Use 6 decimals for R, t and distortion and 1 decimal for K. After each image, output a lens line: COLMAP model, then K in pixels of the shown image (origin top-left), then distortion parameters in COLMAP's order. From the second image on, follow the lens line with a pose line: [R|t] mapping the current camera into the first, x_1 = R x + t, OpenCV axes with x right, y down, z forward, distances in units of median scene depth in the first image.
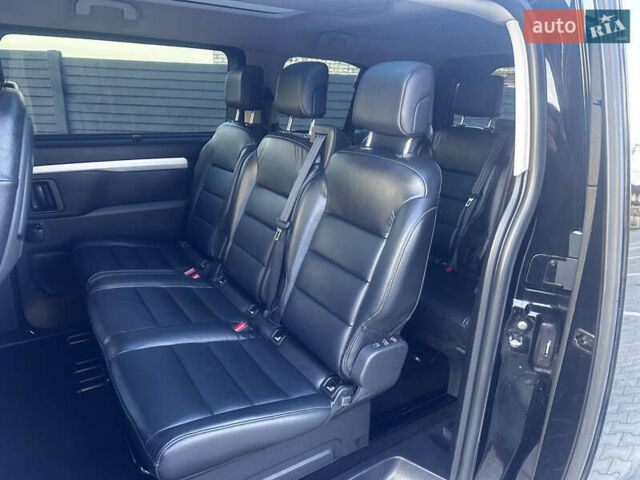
lens RADIAL K [[440.6, 0, 320.0], [0, 440.6, 240.0], [0, 0, 1]] dist [0.105478, -0.180991]
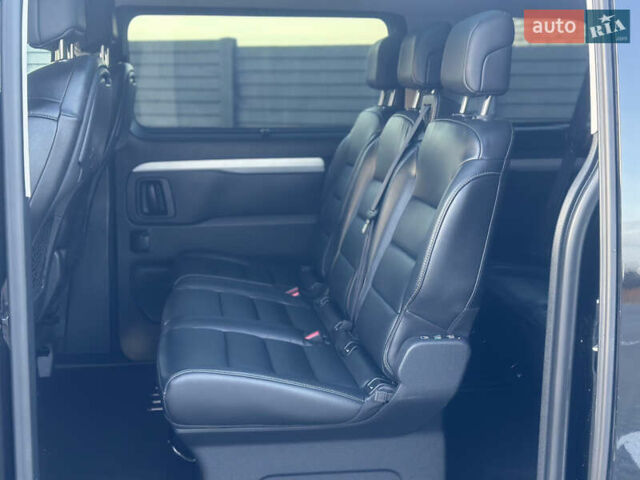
lens RADIAL K [[852.2, 0, 303.1], [0, 852.2, 241.5], [0, 0, 1]] dist [0.064211, 0.008711]
pose [[0.897540, 0.034917, -0.439548, 0.495570], [-0.101316, 0.986518, -0.128518, 0.229990], [0.429134, 0.159883, 0.888978, -0.440866]]
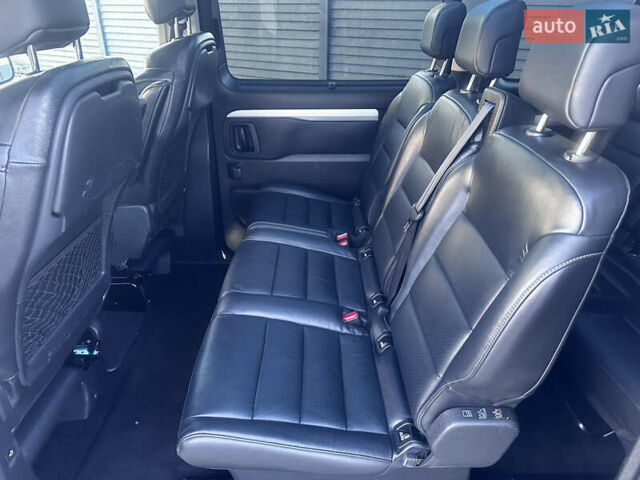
lens RADIAL K [[438.9, 0, 315.4], [0, 438.9, 238.7], [0, 0, 1]] dist [0.101163, -0.181997]
pose [[0.835863, 0.216649, -0.504377, 0.180463], [-0.143461, 0.973105, 0.180238, -0.111481], [0.529860, -0.078296, 0.844463, 0.216012]]
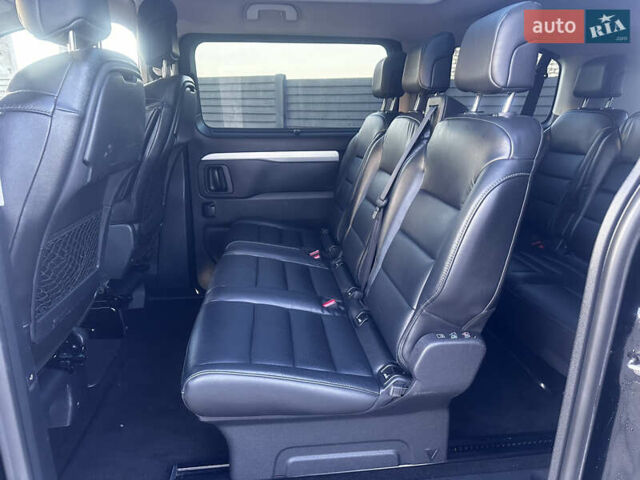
lens RADIAL K [[438.9, 0, 315.4], [0, 438.9, 238.7], [0, 0, 1]] dist [0.101163, -0.181997]
pose [[0.887842, 0.089190, -0.451423, 0.224210], [-0.109579, 0.993793, -0.019167, 0.075609], [0.446912, 0.066484, 0.892104, 0.100311]]
